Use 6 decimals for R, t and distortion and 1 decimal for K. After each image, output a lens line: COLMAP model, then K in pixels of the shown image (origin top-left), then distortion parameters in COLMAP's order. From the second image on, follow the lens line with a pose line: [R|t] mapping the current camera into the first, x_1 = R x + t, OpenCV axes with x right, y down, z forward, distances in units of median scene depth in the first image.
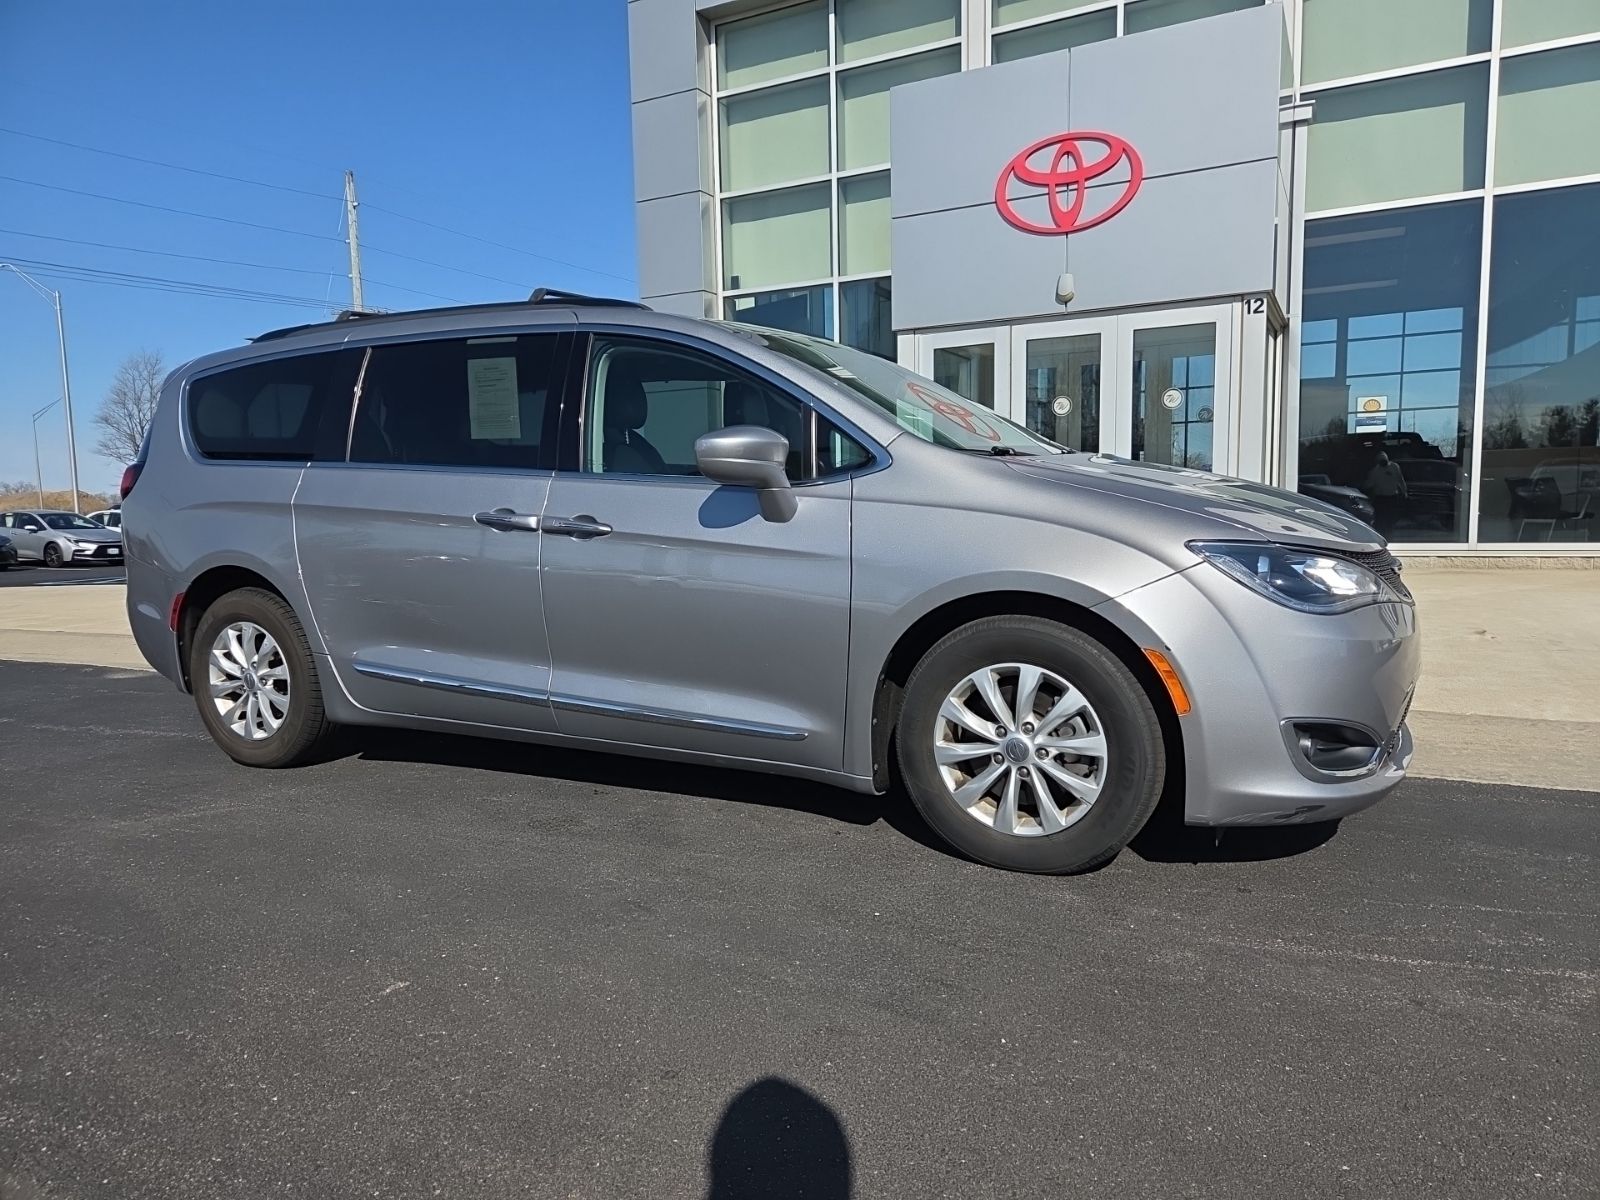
lens RADIAL K [[1057.7, 0, 810.1], [0, 1057.7, 610.5], [0, 0, 1]] dist [0.072628, -0.055700]
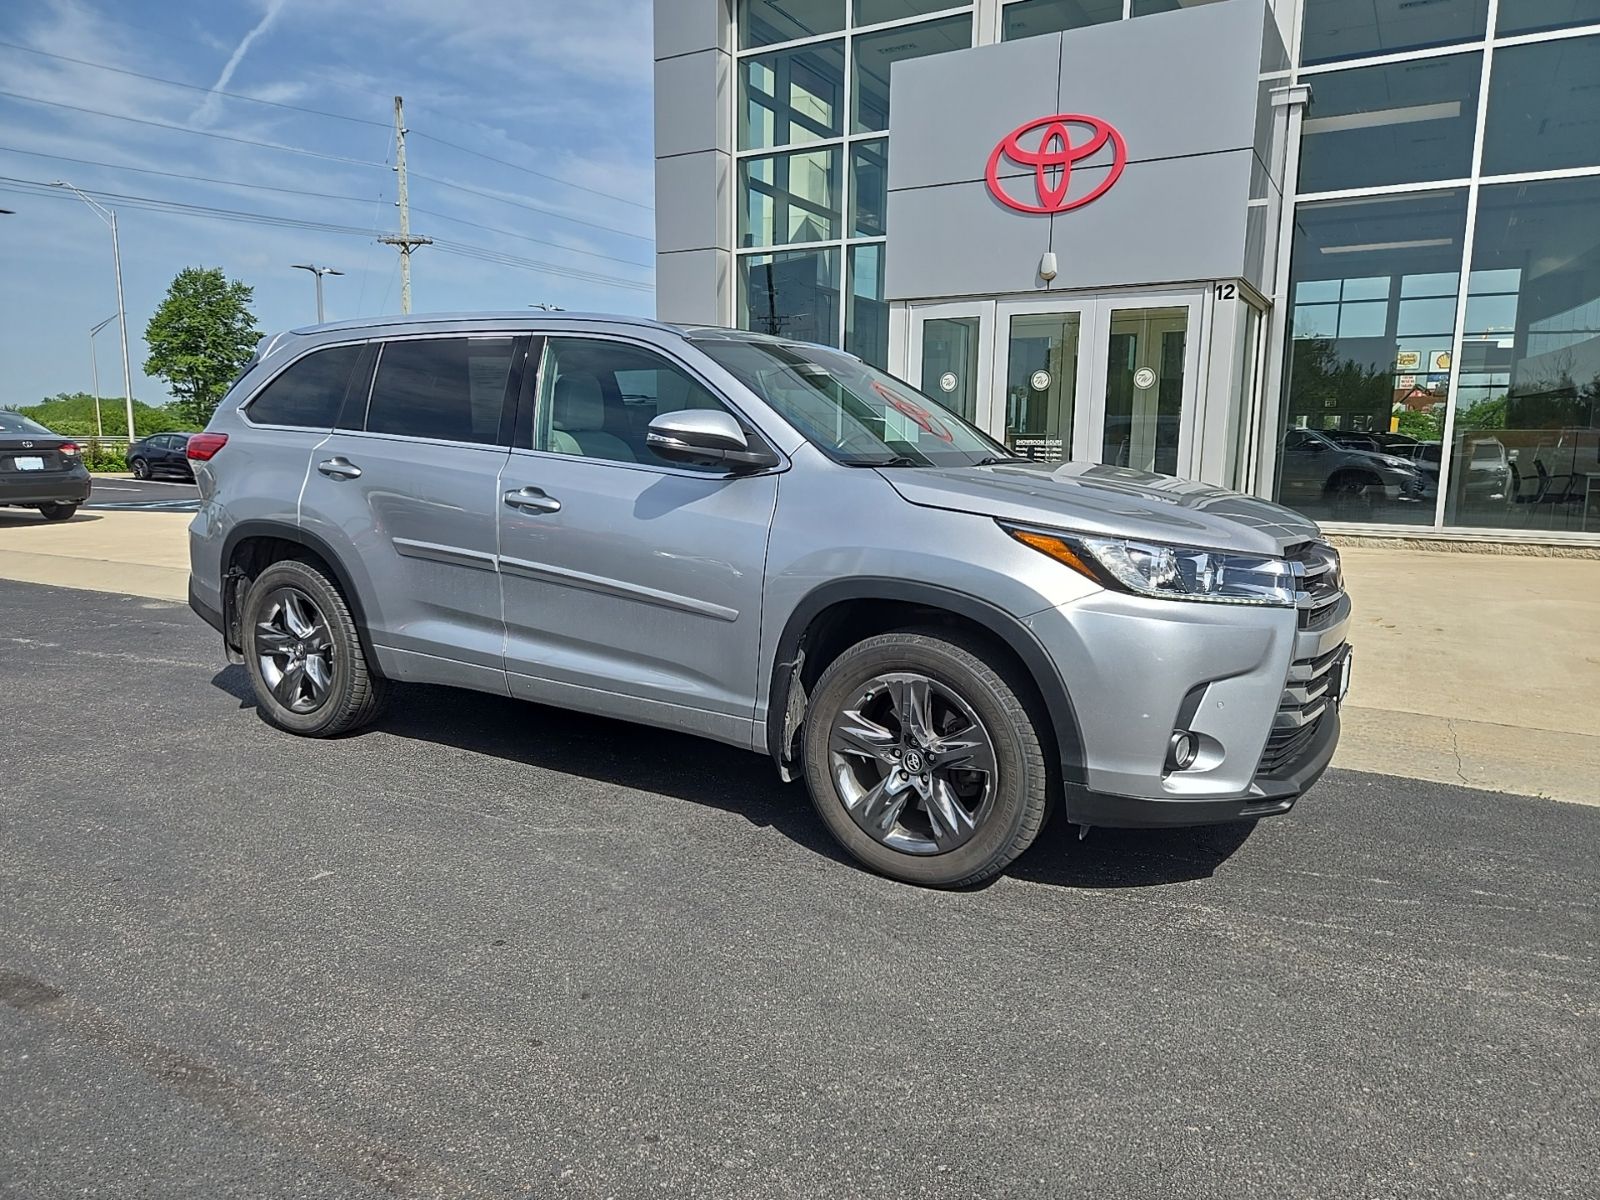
lens RADIAL K [[1069.4, 0, 807.3], [0, 1069.4, 600.7], [0, 0, 1]] dist [0.071940, -0.059643]
pose [[0.998269, 0.041345, -0.041834, 0.063984], [-0.039309, 0.998056, 0.048368, -0.019556], [0.043752, -0.046640, 0.997953, -0.075707]]
